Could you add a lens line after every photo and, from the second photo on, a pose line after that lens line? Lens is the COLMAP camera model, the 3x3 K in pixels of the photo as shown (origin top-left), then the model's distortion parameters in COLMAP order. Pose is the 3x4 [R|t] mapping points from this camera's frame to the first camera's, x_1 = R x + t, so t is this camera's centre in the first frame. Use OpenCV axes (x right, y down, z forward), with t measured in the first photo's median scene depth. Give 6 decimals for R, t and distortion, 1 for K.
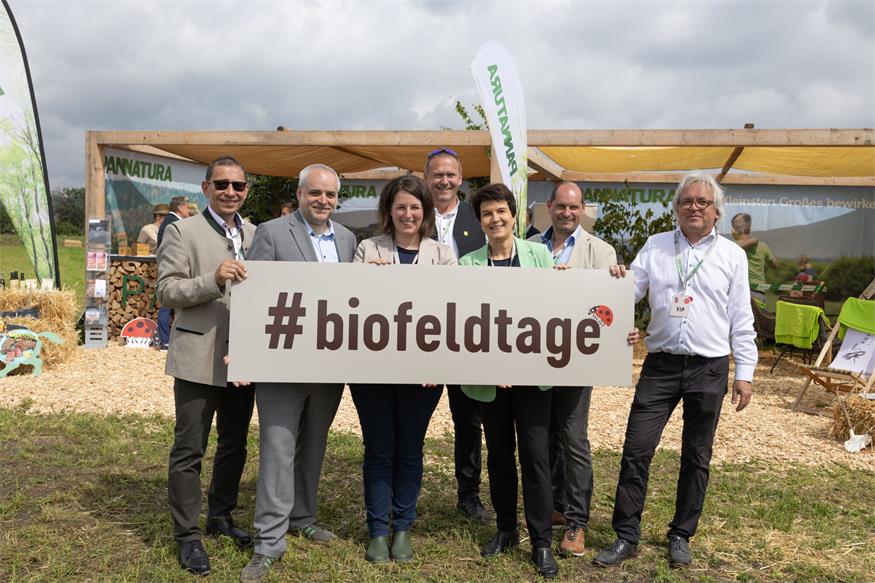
lens RADIAL K [[869.8, 0, 433.9], [0, 869.8, 286.0], [0, 0, 1]] dist [0.010306, 0.000000]
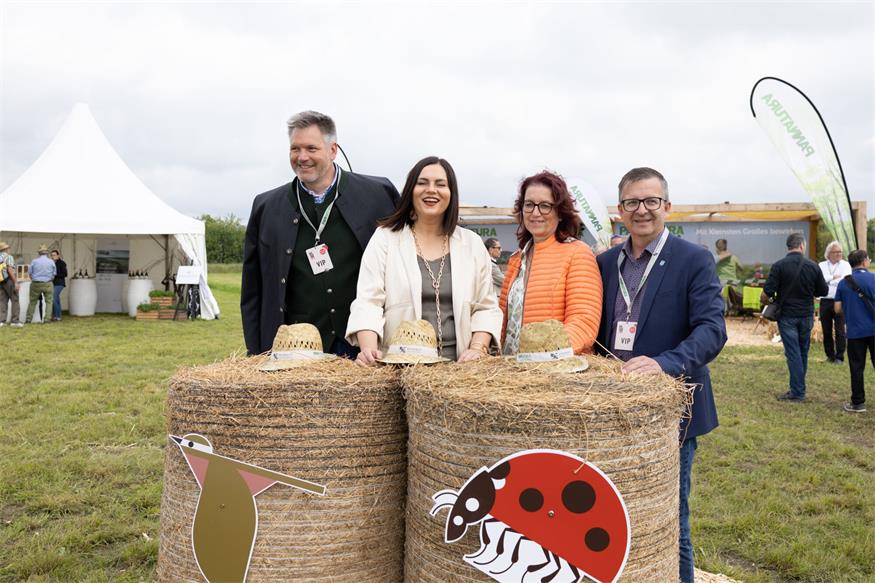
lens RADIAL K [[869.8, 0, 440.0], [0, 869.8, 286.8], [0, 0, 1]] dist [0.010306, 0.000000]
pose [[0.998664, -0.035510, 0.037545, -0.332273], [0.036144, 0.999213, -0.016366, 0.022192], [-0.036934, 0.017701, 0.999161, -0.856729]]
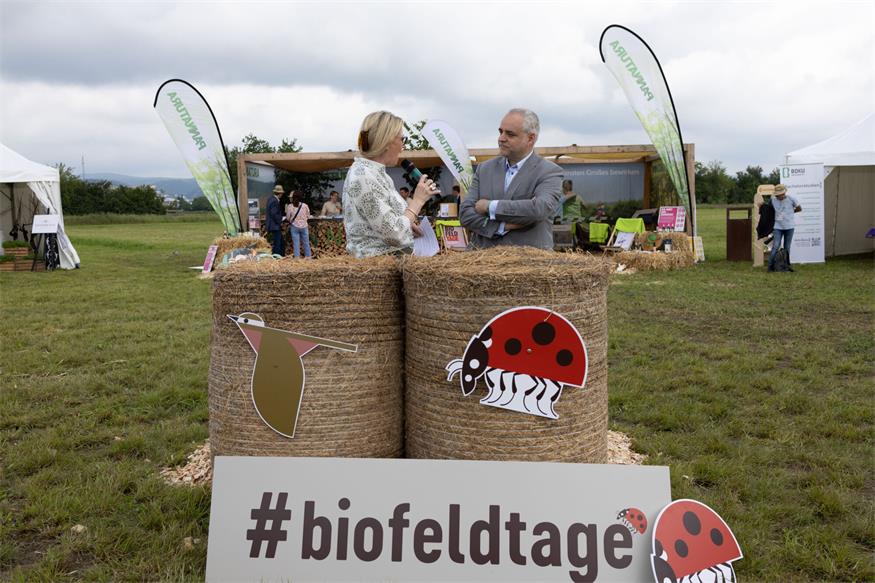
lens RADIAL K [[869.8, 0, 436.9], [0, 869.8, 290.9], [0, 0, 1]] dist [0.010306, 0.000000]
pose [[0.975426, -0.074038, 0.207517, -0.391534], [0.063646, 0.996382, 0.056325, 0.035749], [-0.210936, -0.041733, 0.976608, -0.930059]]
